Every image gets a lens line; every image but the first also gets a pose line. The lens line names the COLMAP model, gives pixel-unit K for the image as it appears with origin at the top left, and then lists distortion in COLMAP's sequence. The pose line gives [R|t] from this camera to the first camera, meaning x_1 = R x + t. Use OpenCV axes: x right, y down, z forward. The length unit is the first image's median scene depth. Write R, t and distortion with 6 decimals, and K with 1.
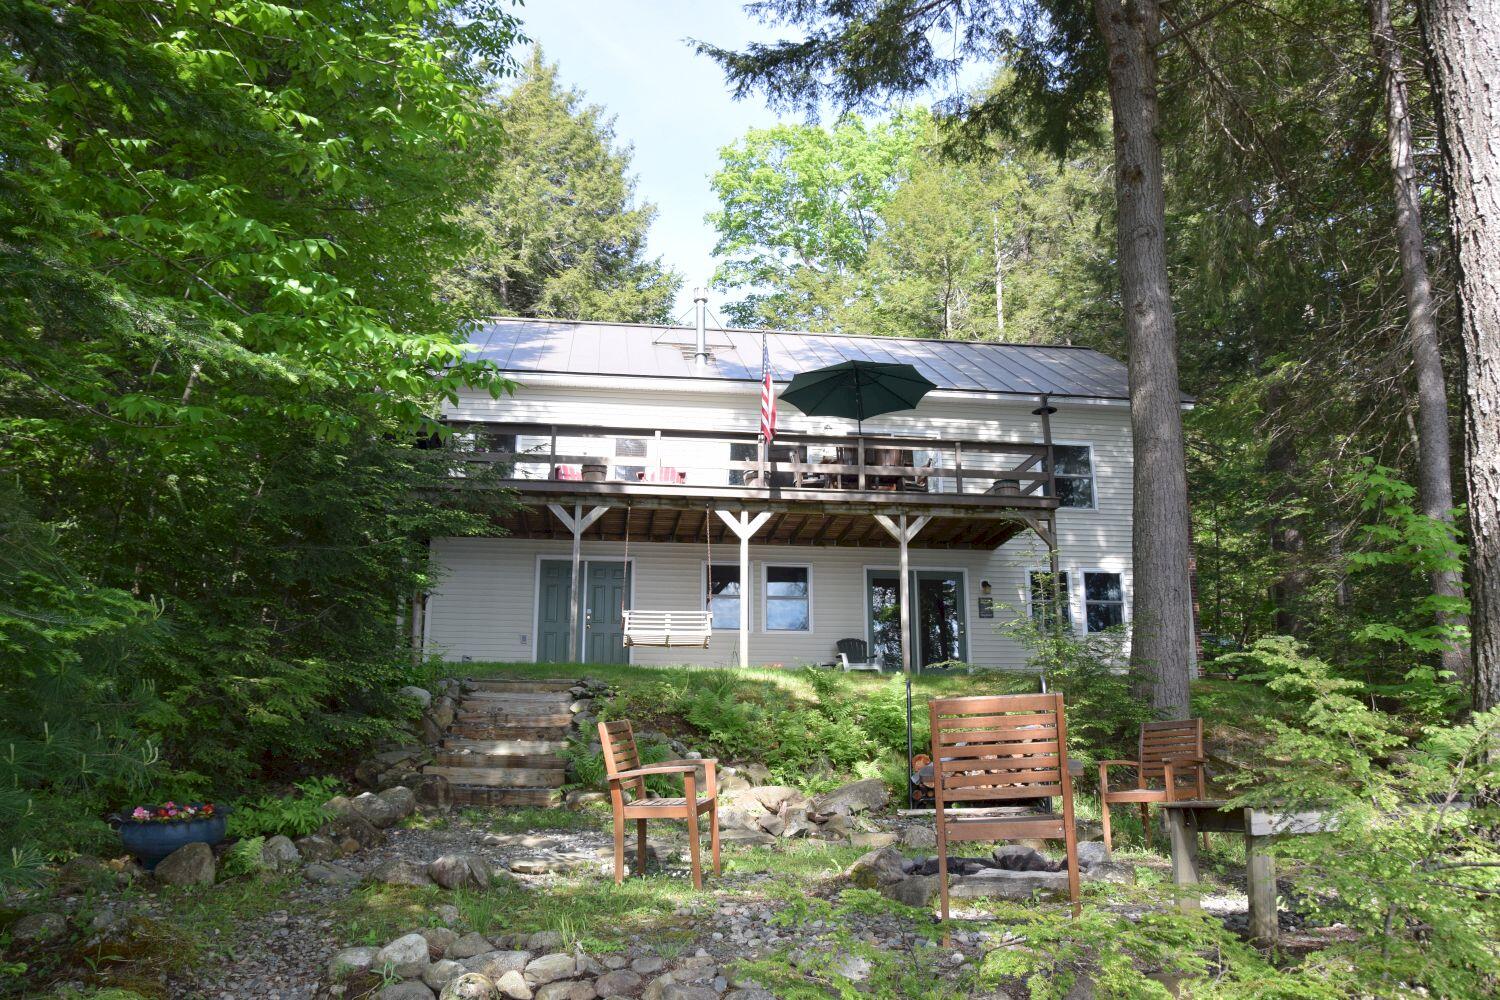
lens RADIAL K [[1156.3, 0, 750.0], [0, 1156.3, 500.0], [0, 0, 1]] dist [0.051691, 0.000296]
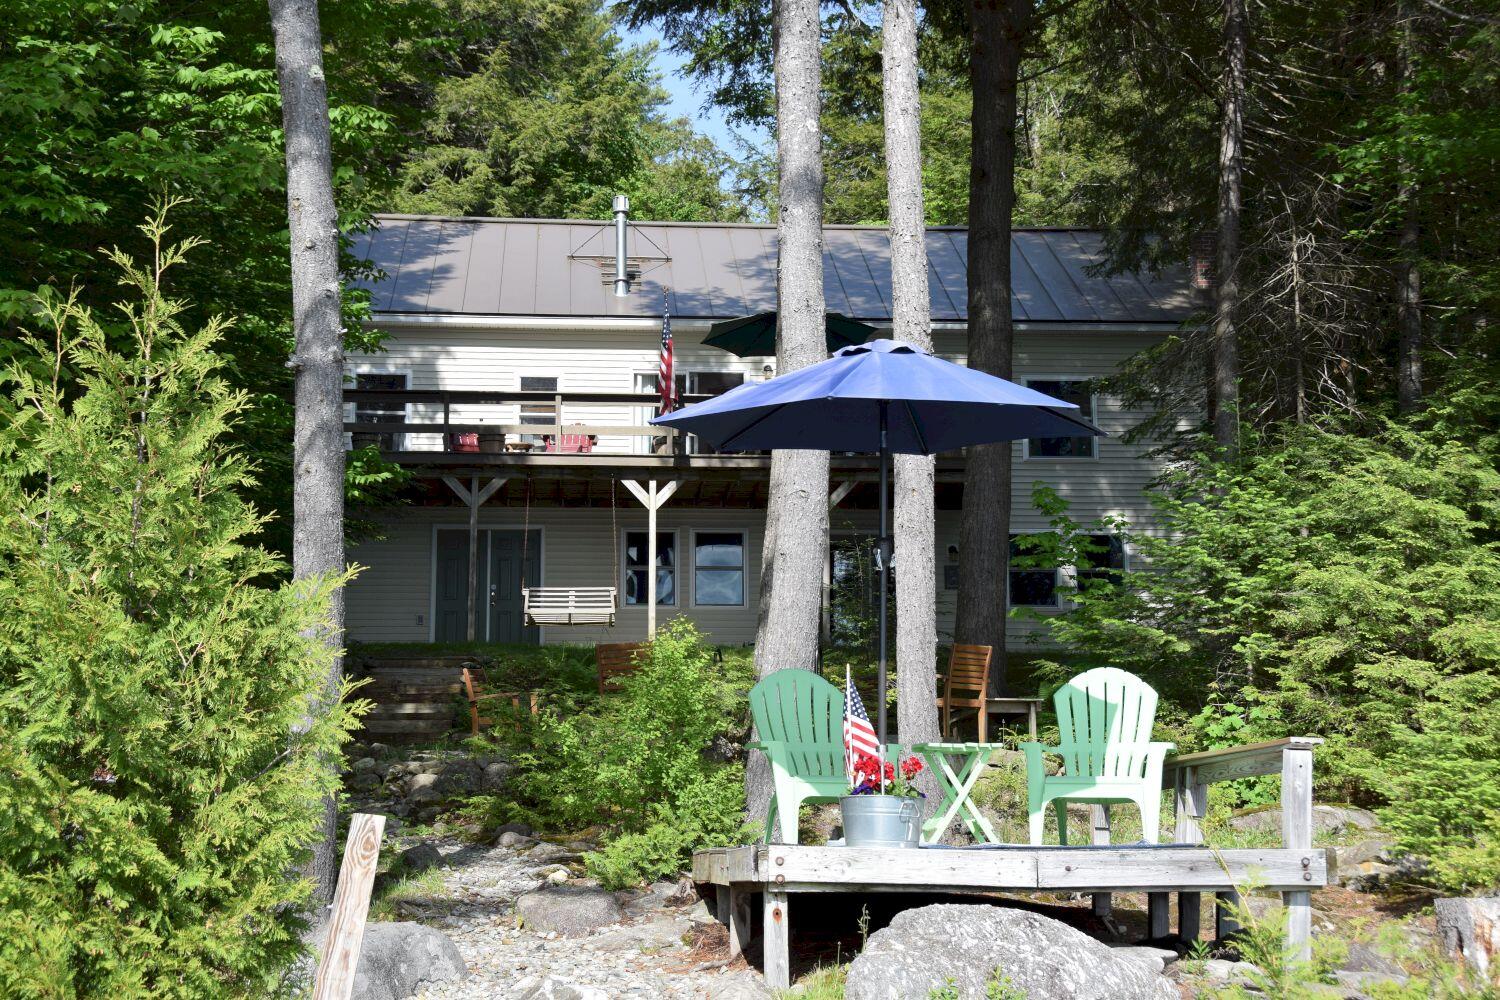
lens RADIAL K [[2316.3, 0, 750.0], [0, 2316.3, 500.0], [0, 0, 1]] dist [0.242268, -0.005081]
pose [[0.998555, -0.013872, -0.051919, 0.171057], [0.017494, 0.997395, 0.069977, -0.104356], [0.050813, -0.070784, 0.996197, -0.865053]]
